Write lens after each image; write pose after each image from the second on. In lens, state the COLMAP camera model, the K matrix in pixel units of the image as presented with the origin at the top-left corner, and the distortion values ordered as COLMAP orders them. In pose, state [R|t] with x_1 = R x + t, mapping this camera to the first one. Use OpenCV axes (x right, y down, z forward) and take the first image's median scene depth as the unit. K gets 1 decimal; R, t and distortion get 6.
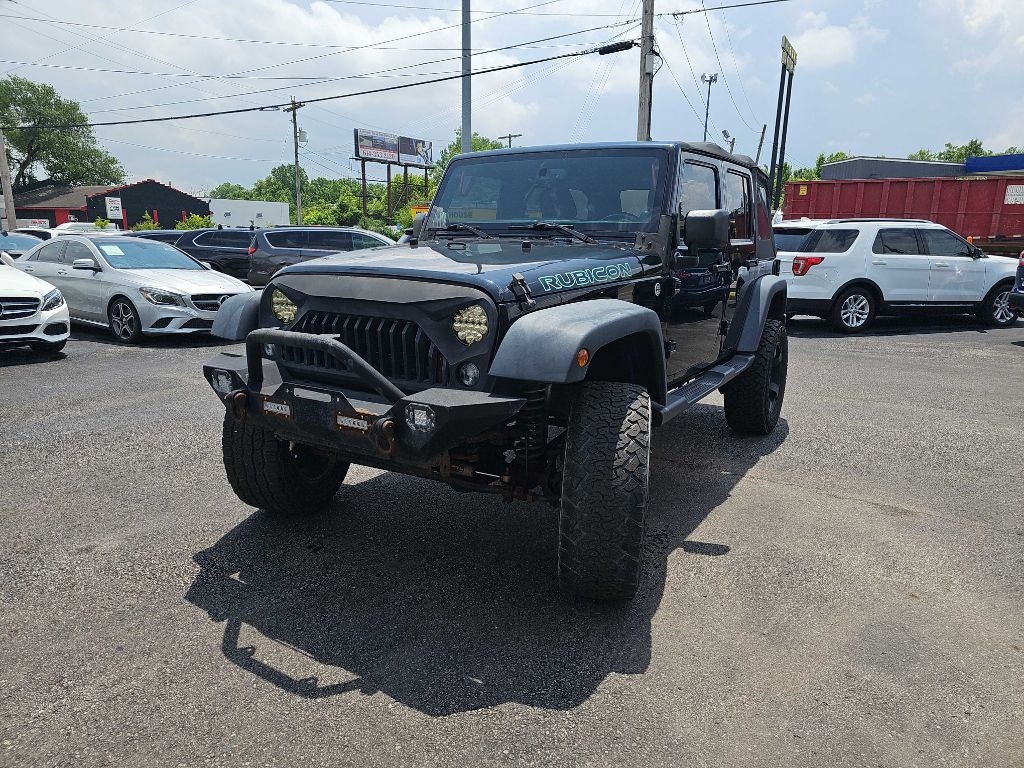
lens RADIAL K [[676.7, 0, 511.3], [0, 676.7, 377.8], [0, 0, 1]] dist [0.060417, -0.043348]
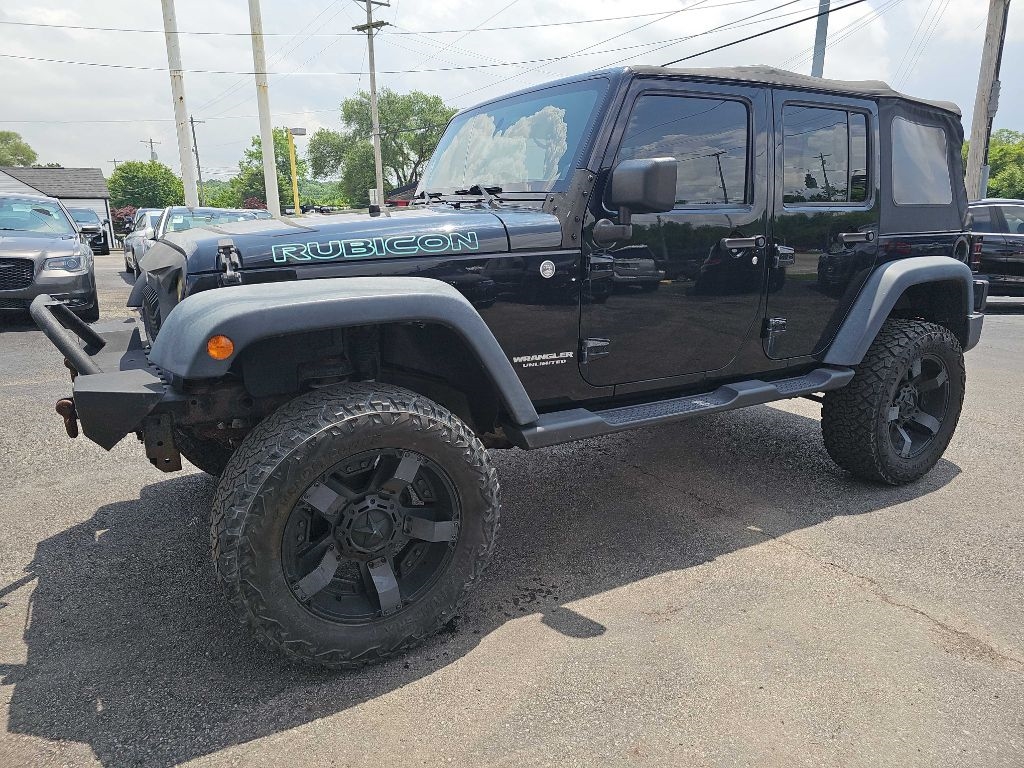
lens RADIAL K [[671.5, 0, 506.1], [0, 671.5, 379.0], [0, 0, 1]] dist [0.054477, -0.040568]
pose [[0.884229, 0.096855, -0.456900, 0.487796], [-0.084419, 0.995292, 0.047610, -0.037615], [0.459360, -0.003528, 0.888243, 0.299285]]
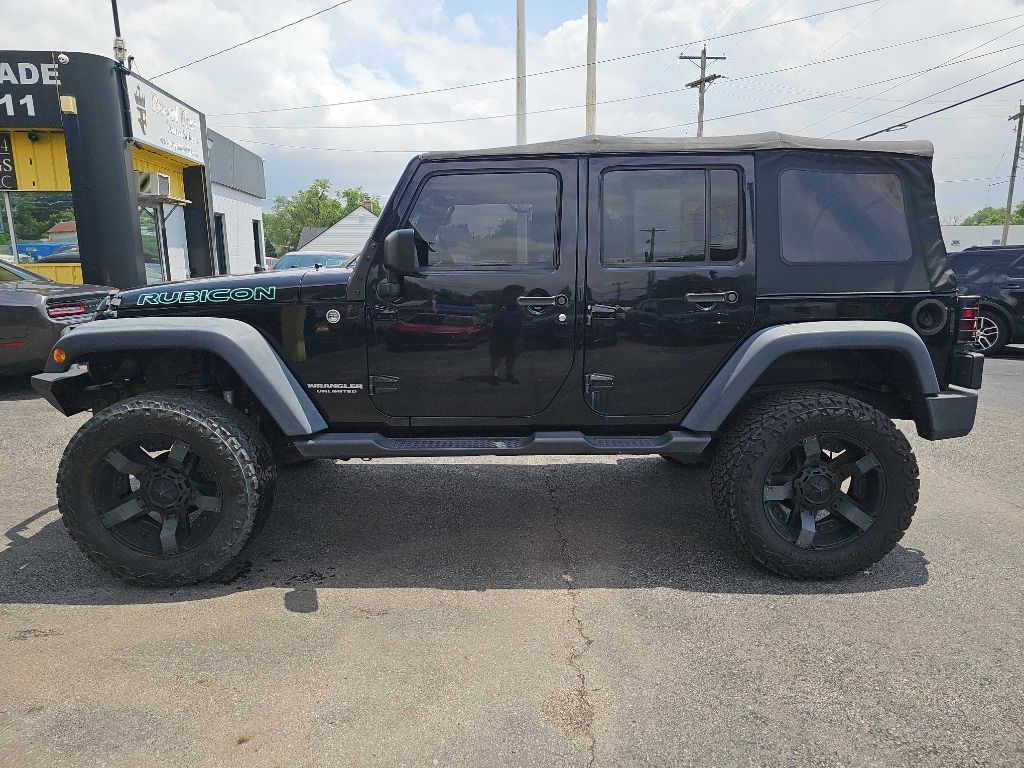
lens RADIAL K [[668.7, 0, 513.5], [0, 668.7, 377.5], [0, 0, 1]] dist [0.054914, -0.035422]
pose [[0.541512, 0.127783, -0.830925, 1.058908], [-0.161968, 0.985722, 0.046034, -0.120435], [0.824943, 0.109656, 0.554477, 0.649627]]
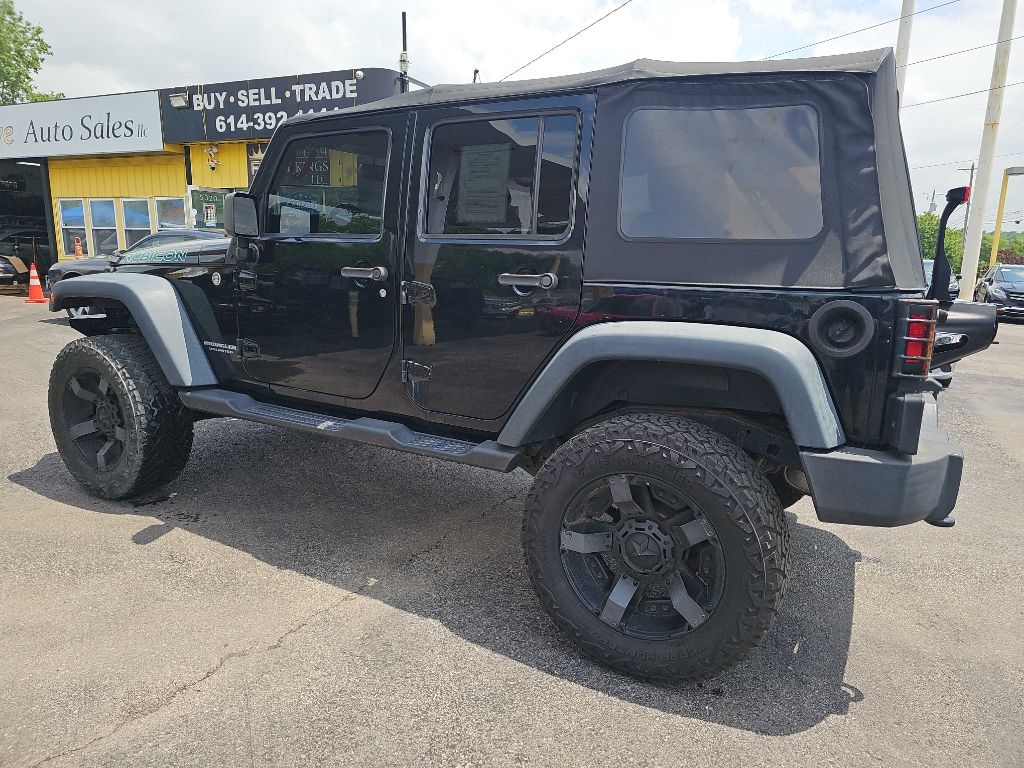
lens RADIAL K [[671.5, 0, 506.1], [0, 671.5, 379.0], [0, 0, 1]] dist [0.054477, -0.040568]
pose [[0.042950, 0.171478, -0.984251, 1.154316], [-0.234366, 0.959400, 0.156921, -0.227831], [0.971199, 0.223935, 0.081395, 1.270082]]
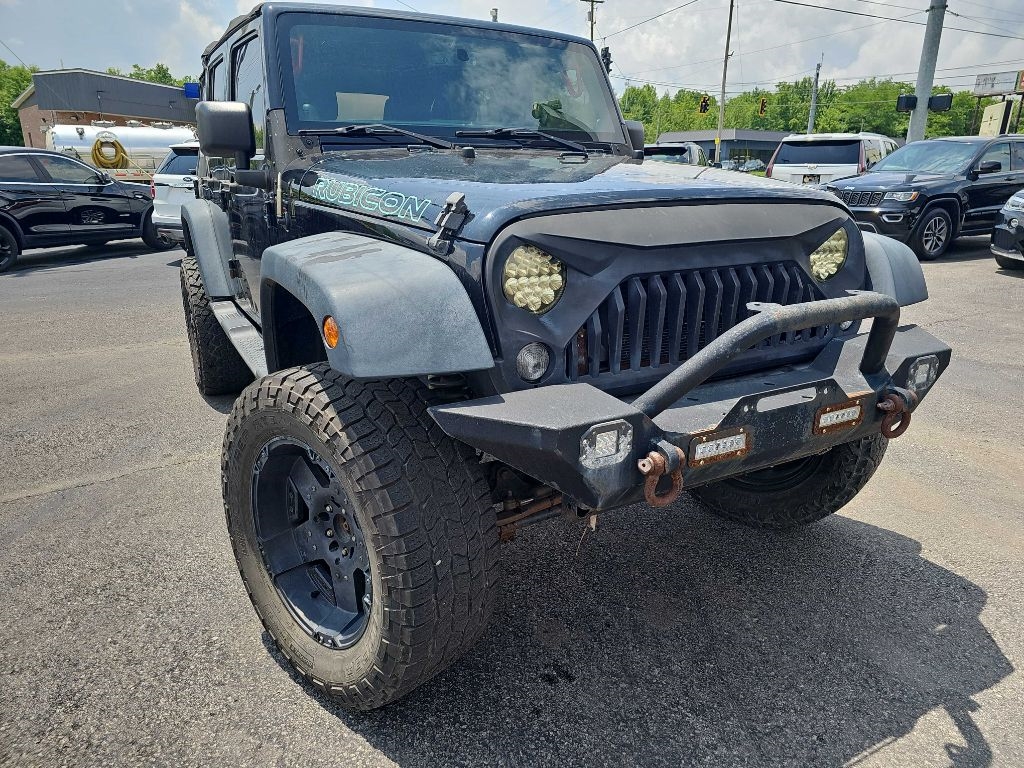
lens RADIAL K [[678.5, 0, 521.6], [0, 678.5, 382.8], [0, 0, 1]] dist [0.059329, -0.039266]
pose [[0.496068, -0.270062, 0.825217, -0.658899], [0.180965, 0.961687, 0.205938, -0.115383], [-0.849216, 0.047176, 0.525934, 0.624243]]
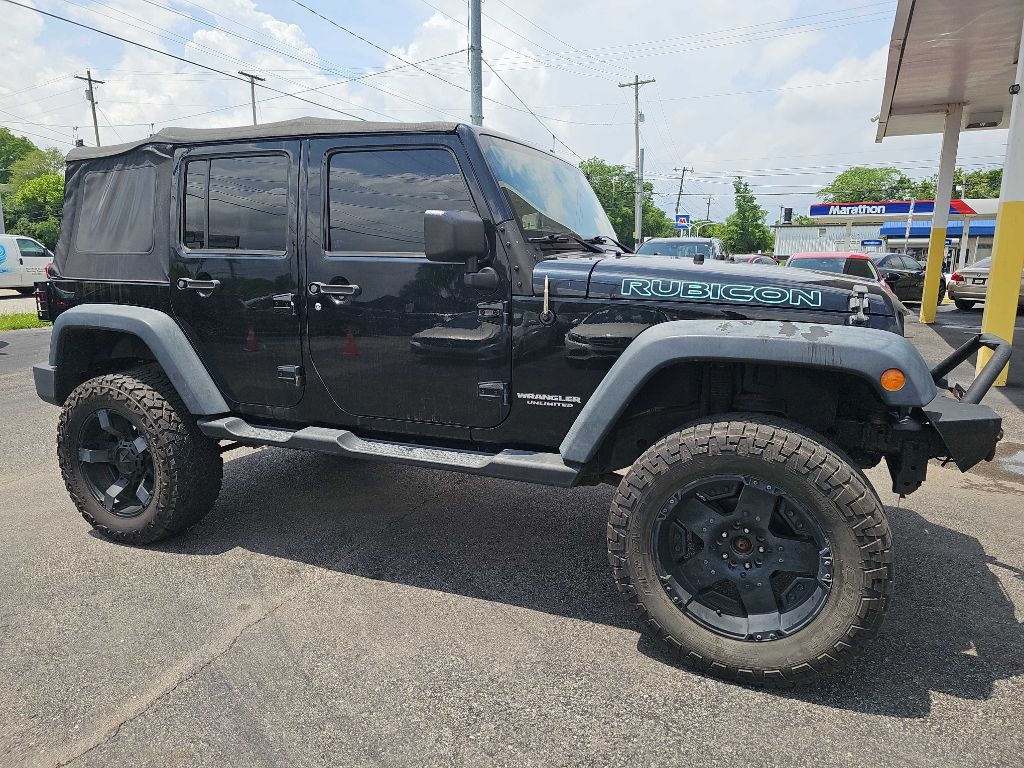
lens RADIAL K [[671.5, 0, 506.1], [0, 671.5, 379.0], [0, 0, 1]] dist [0.054477, -0.040568]
pose [[-0.133018, -0.191657, 0.972406, -0.897752], [0.205975, 0.954358, 0.216276, -0.267800], [-0.969474, 0.229060, -0.087471, 1.236961]]
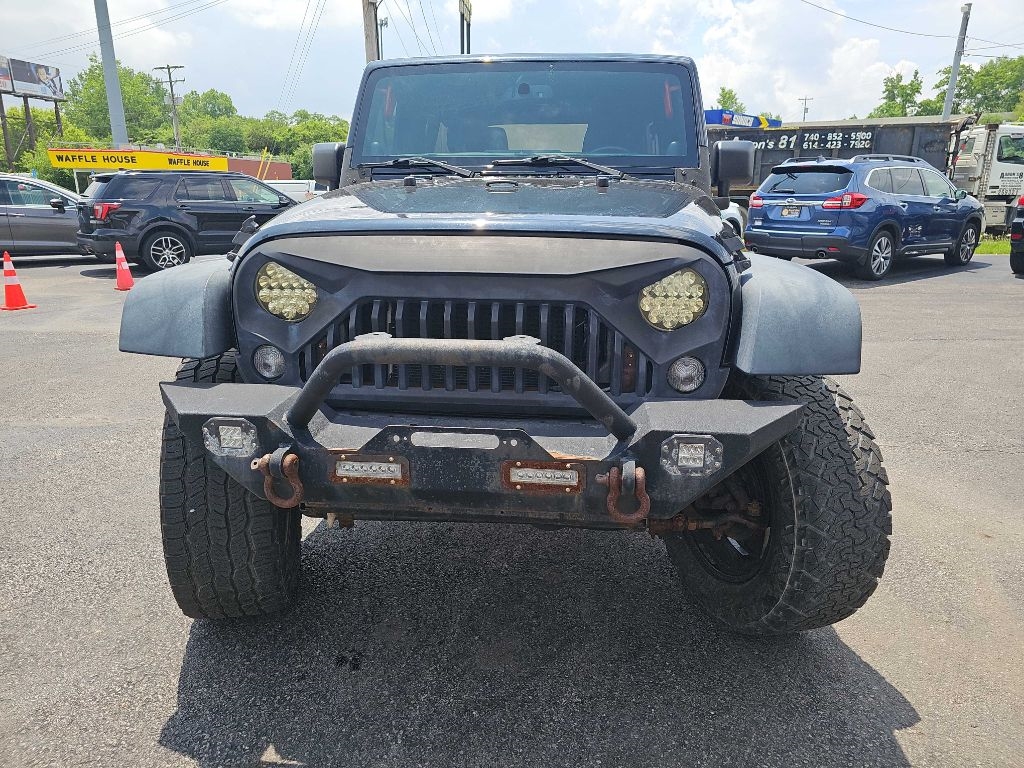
lens RADIAL K [[676.7, 0, 511.3], [0, 676.7, 377.8], [0, 0, 1]] dist [0.060417, -0.043348]
pose [[0.903871, -0.124464, 0.409300, -0.343627], [0.095912, 0.991344, 0.089651, -0.054804], [-0.416915, -0.041776, 0.907985, 0.318520]]
